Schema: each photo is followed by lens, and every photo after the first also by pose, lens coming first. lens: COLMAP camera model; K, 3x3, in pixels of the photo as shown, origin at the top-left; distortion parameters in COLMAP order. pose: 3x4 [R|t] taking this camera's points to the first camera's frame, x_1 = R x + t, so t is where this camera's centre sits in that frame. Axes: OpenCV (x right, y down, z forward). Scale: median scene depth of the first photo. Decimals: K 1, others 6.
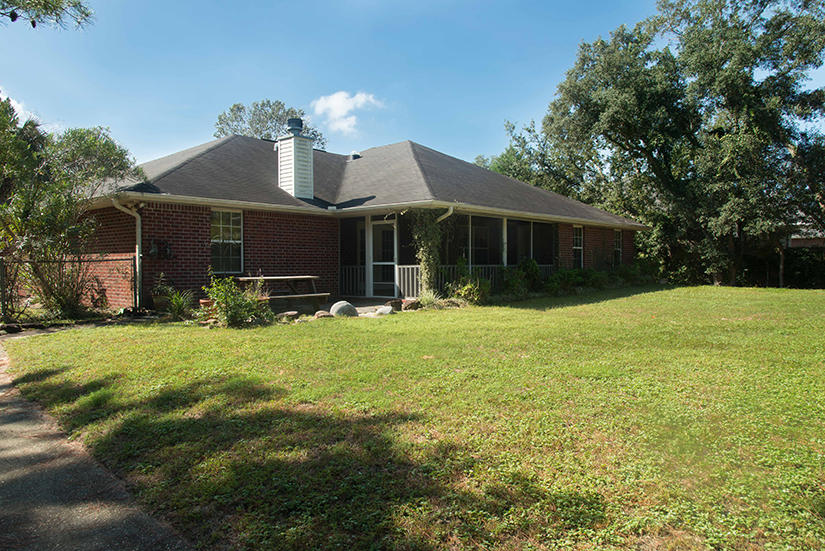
lens RADIAL K [[587.1, 0, 409.2], [0, 587.1, 272.0], [0, 0, 1]] dist [-0.009589, 0.035312]
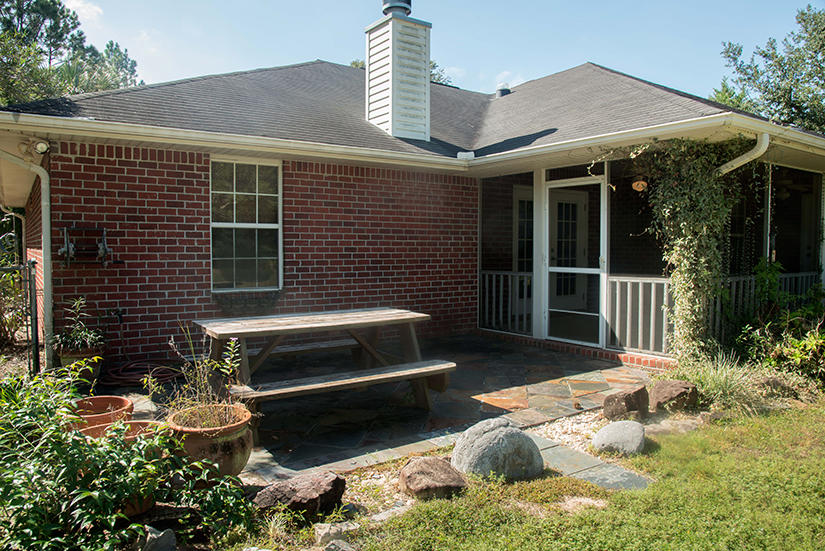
lens RADIAL K [[587.1, 0, 413.6], [0, 587.1, 270.7], [0, 0, 1]] dist [-0.009589, 0.035312]
pose [[0.974740, 0.012657, -0.222984, -0.064657], [-0.006434, 0.999570, 0.028612, -0.027554], [0.223250, -0.026454, 0.974402, 0.520487]]
